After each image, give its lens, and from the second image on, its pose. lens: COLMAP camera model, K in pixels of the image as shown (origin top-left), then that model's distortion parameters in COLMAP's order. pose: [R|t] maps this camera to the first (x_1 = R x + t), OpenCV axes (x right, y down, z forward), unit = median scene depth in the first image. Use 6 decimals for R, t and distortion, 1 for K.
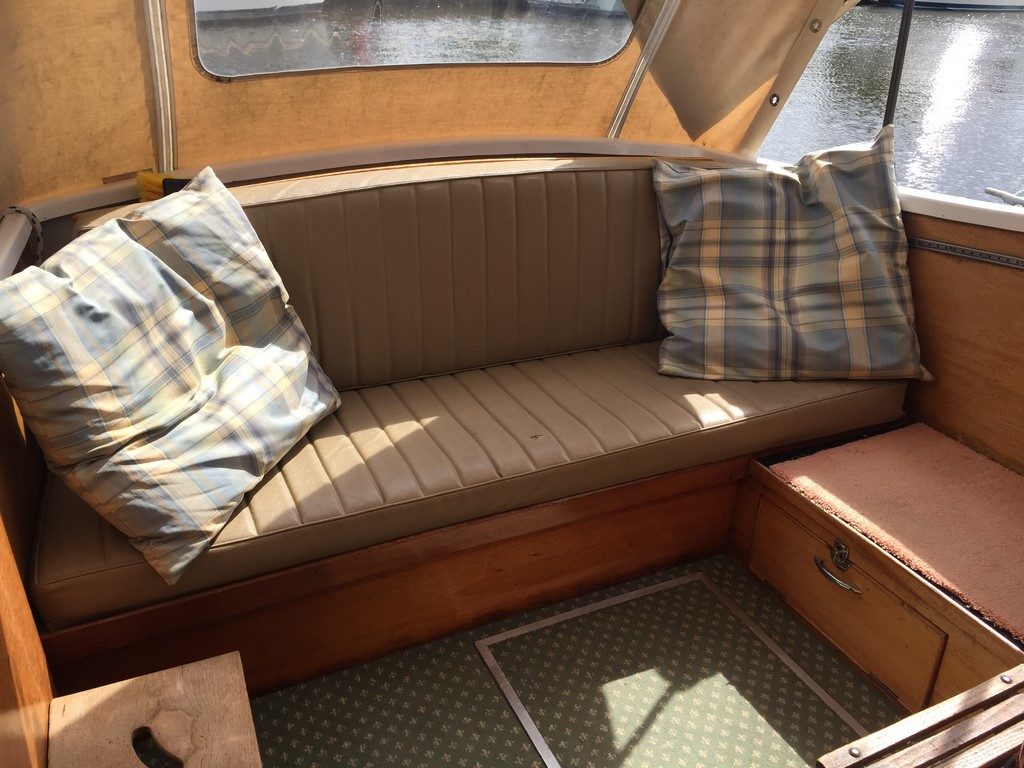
lens RADIAL K [[876.7, 0, 512.0], [0, 876.7, 384.0], [0, 0, 1]] dist [0.079859, -0.121462]
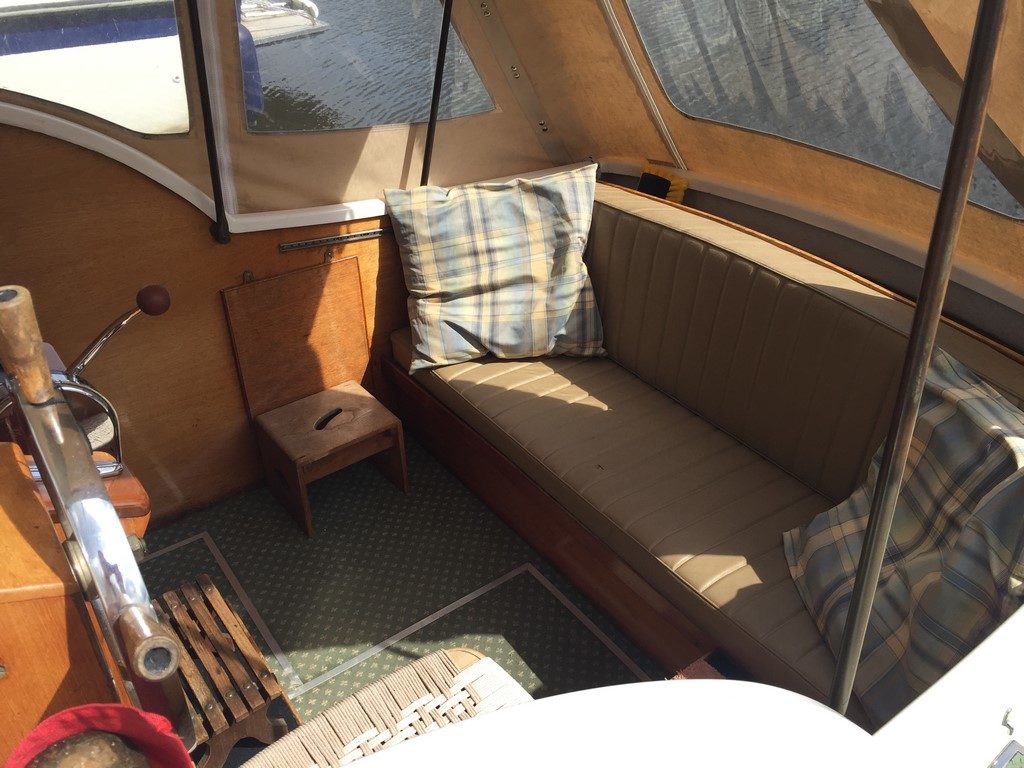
lens RADIAL K [[876.7, 0, 512.0], [0, 876.7, 384.0], [0, 0, 1]] dist [0.079859, -0.121462]
pose [[0.204002, 0.526924, -0.825066, 0.987498], [-0.426712, 0.806376, 0.409481, -0.498533], [0.881079, 0.268531, 0.389347, 0.421864]]
